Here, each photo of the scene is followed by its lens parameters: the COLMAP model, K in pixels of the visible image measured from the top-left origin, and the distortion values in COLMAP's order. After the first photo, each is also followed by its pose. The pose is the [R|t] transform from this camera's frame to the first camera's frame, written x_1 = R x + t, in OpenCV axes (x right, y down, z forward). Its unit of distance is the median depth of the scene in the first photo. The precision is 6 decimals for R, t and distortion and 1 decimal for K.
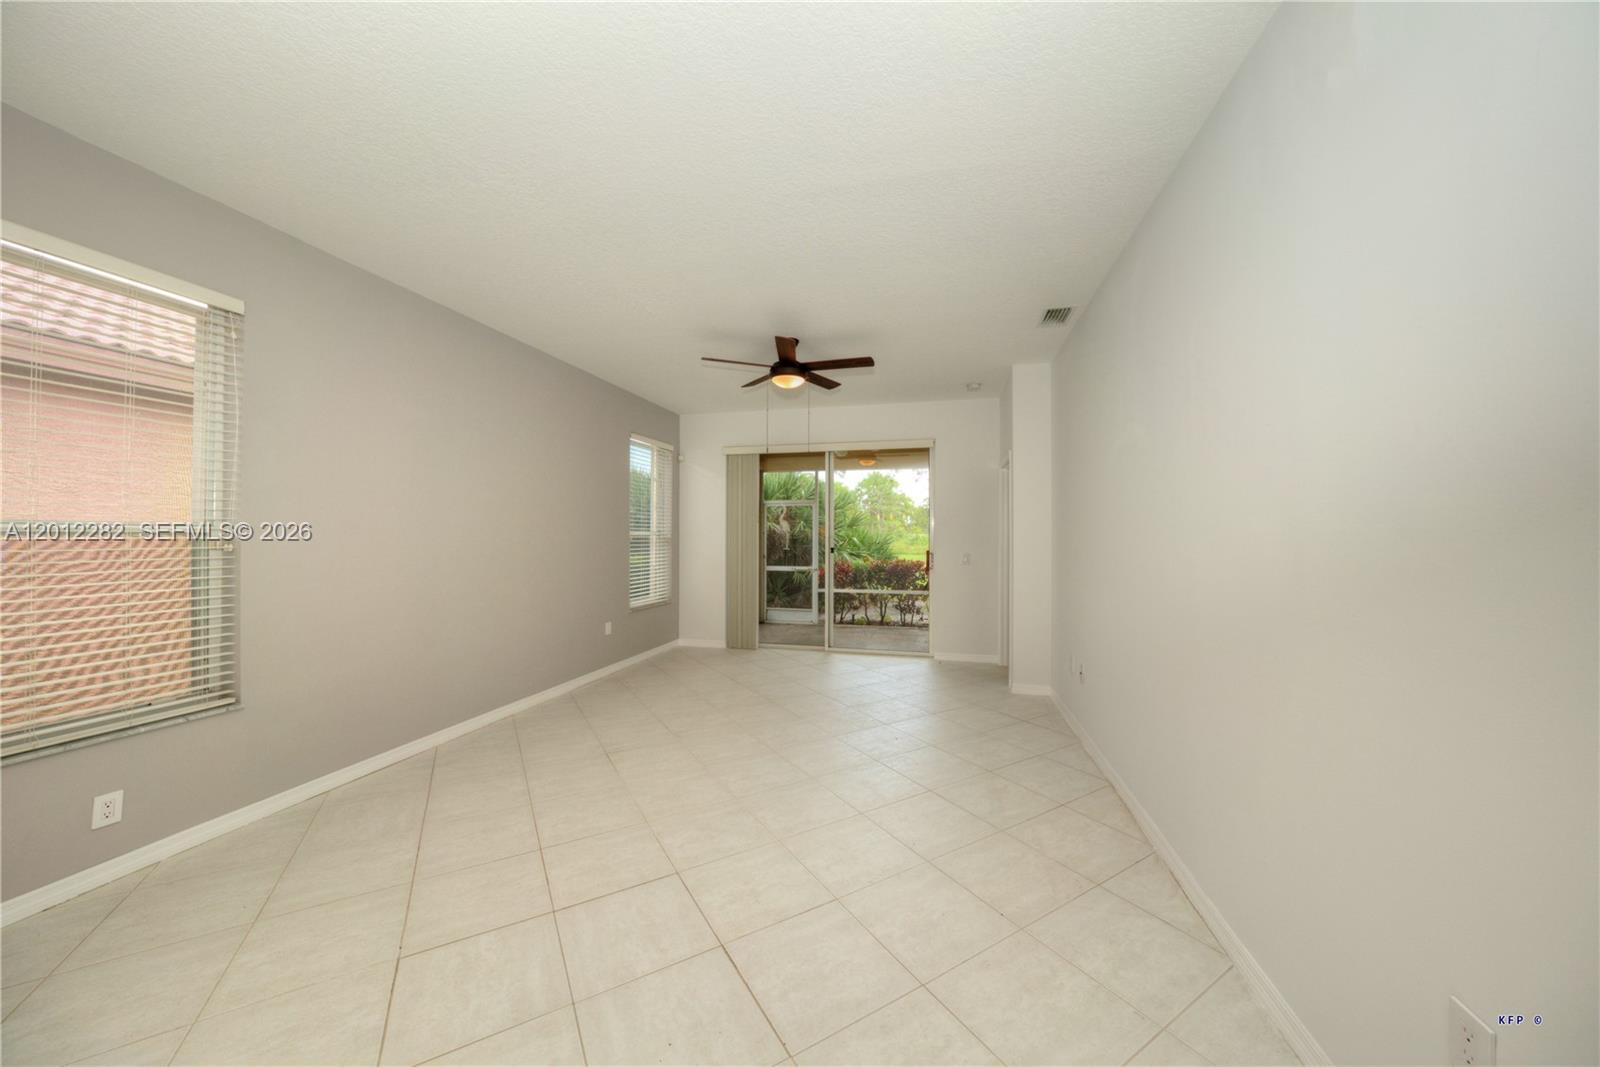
lens RADIAL K [[542.0, 0, 803.2], [0, 542.0, 535.3], [0, 0, 1]] dist [-0.007253, 0.000460]
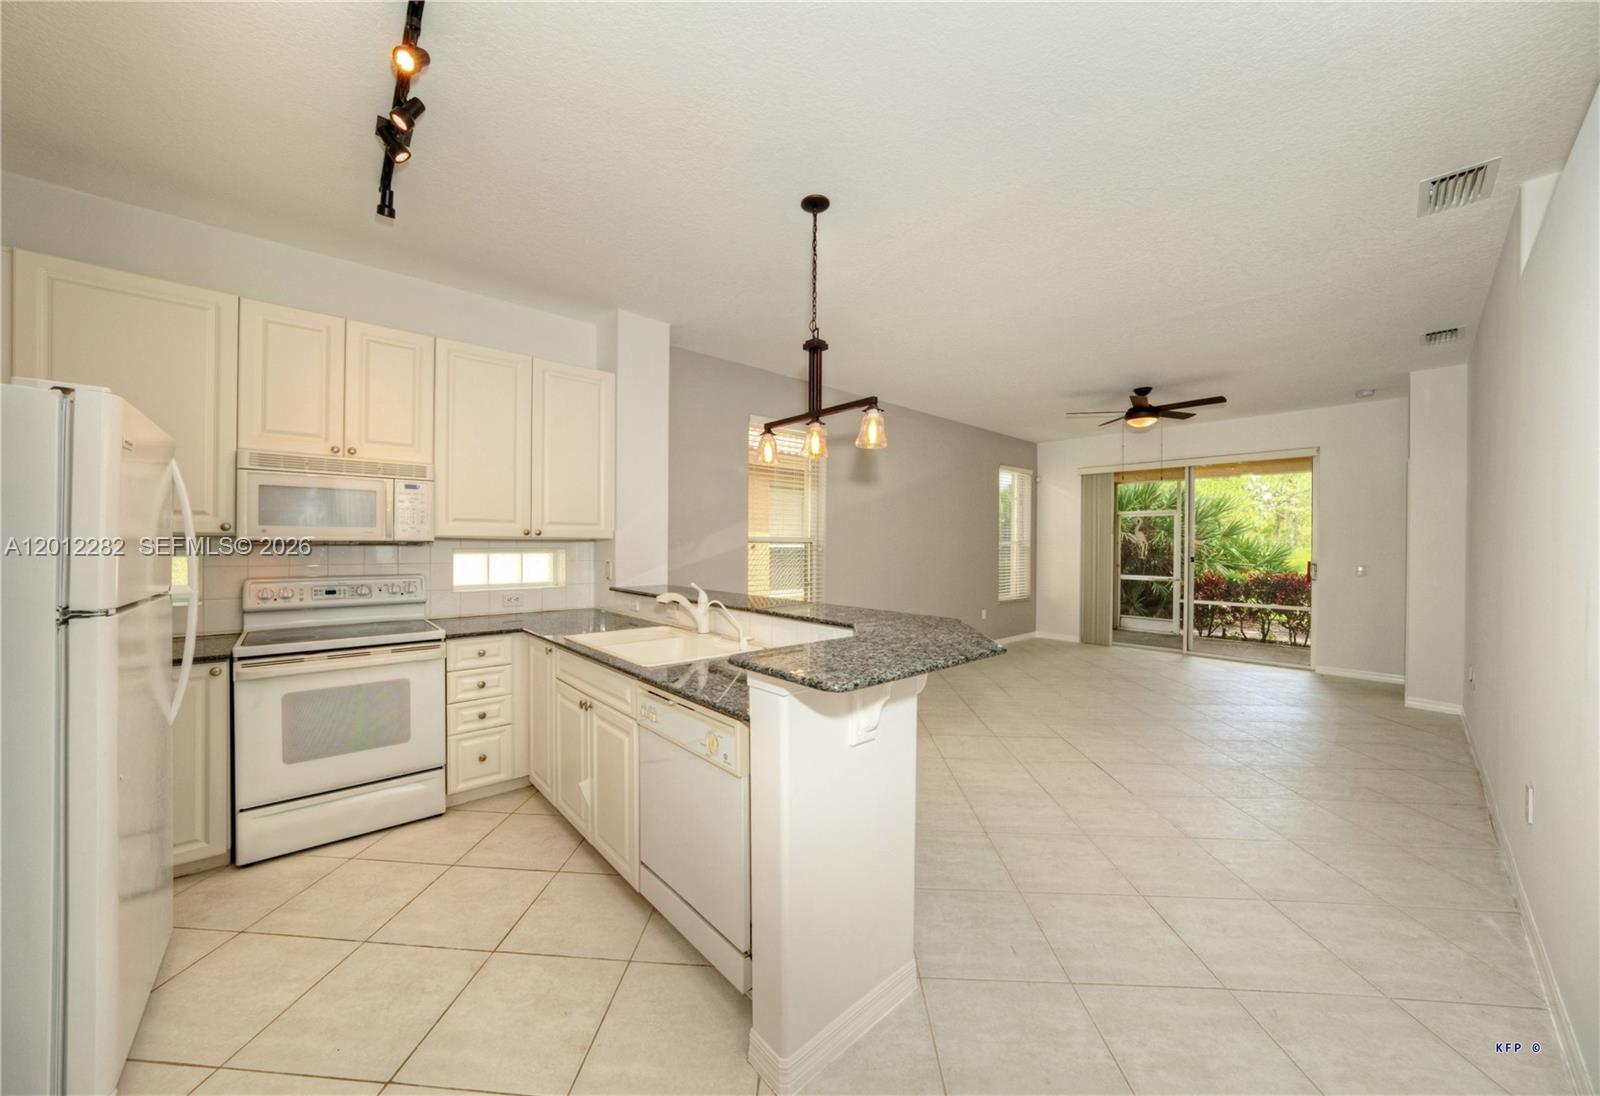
lens RADIAL K [[543.0, 0, 809.4], [0, 543.0, 545.0], [0, 0, 1]] dist [-0.009286, 0.000183]
pose [[0.831731, 0.005695, -0.555150, 0.012157], [-0.005200, 0.999983, 0.002468, 0.000538], [0.555155, 0.000834, 0.831747, -0.199246]]
